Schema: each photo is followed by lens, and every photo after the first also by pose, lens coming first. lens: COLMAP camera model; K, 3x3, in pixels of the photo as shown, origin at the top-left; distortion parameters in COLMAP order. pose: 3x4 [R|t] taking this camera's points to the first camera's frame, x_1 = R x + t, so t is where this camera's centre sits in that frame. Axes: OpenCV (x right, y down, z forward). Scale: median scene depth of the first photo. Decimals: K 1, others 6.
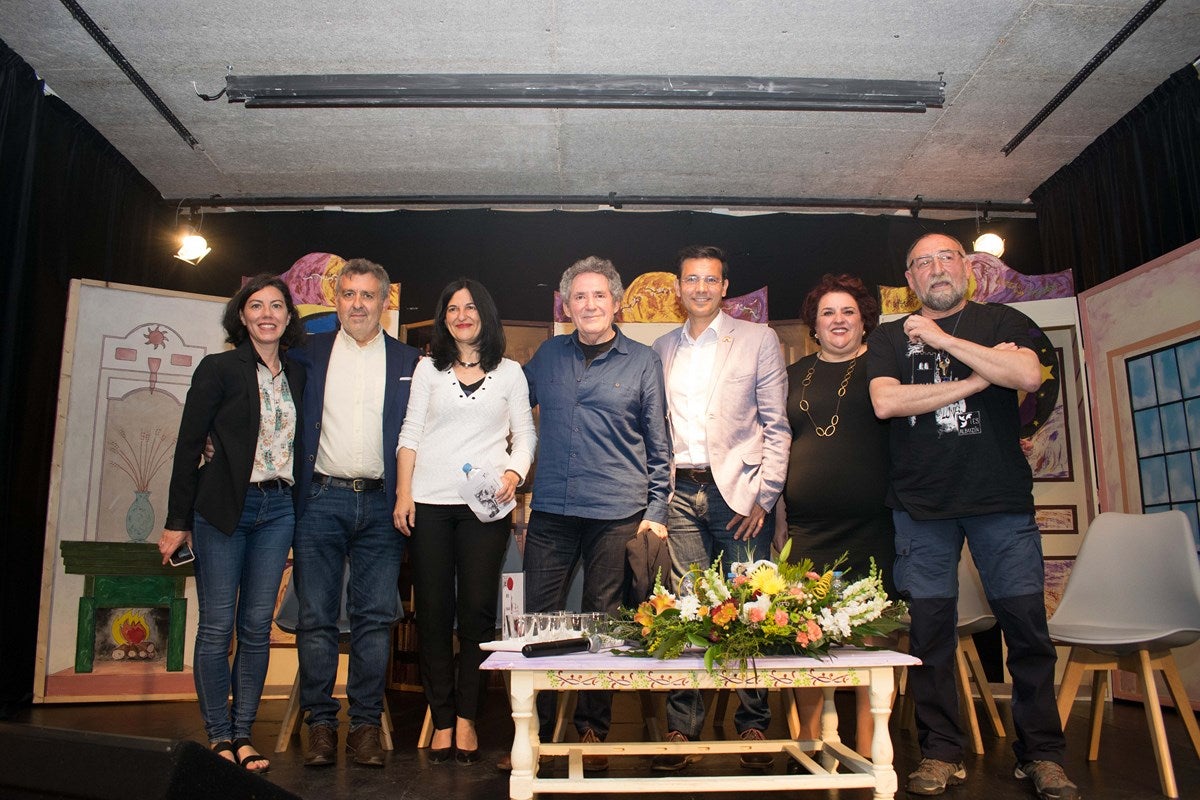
lens RADIAL K [[951.0, 0, 600.0], [0, 951.0, 400.0], [0, 0, 1]] dist [-0.083094, 0.007216]
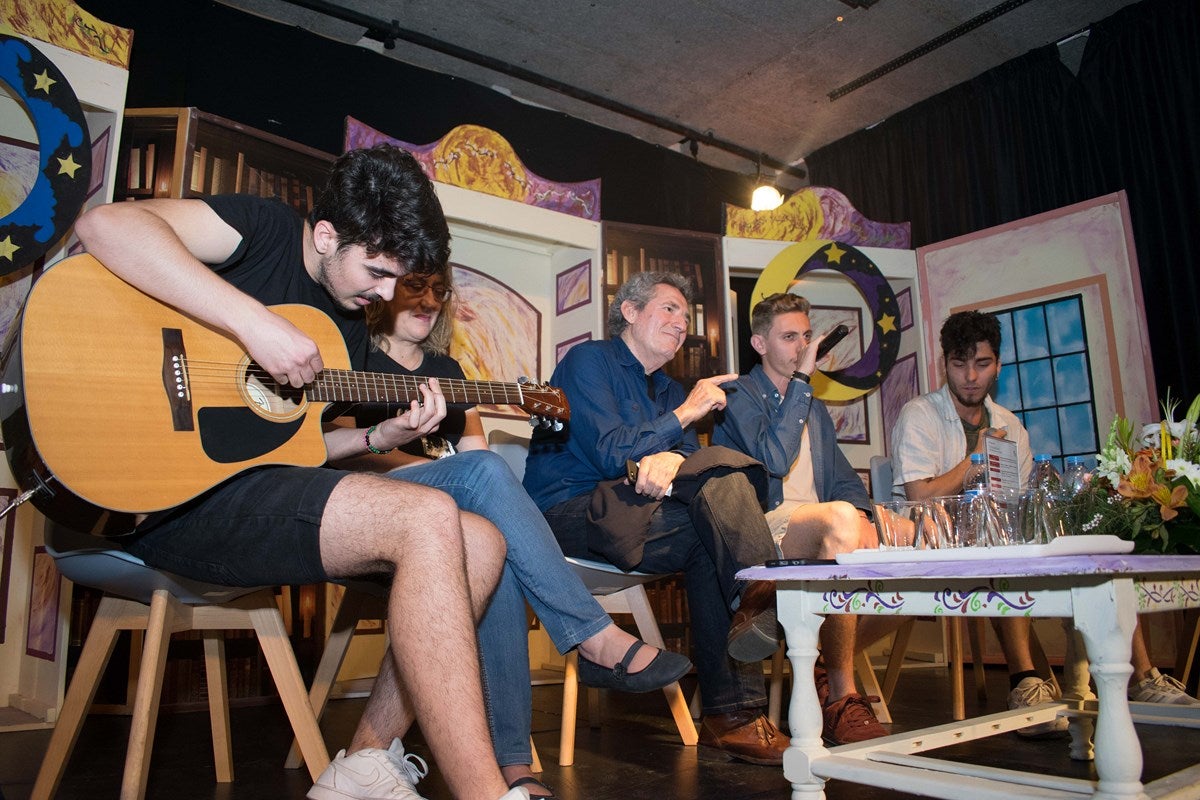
lens RADIAL K [[951.0, 0, 600.0], [0, 951.0, 400.0], [0, 0, 1]] dist [-0.083094, 0.007216]
pose [[0.821220, 0.102720, 0.561290, -0.293437], [-0.091881, 0.994632, -0.047595, 0.121168], [-0.563166, -0.012486, 0.826249, 0.371682]]
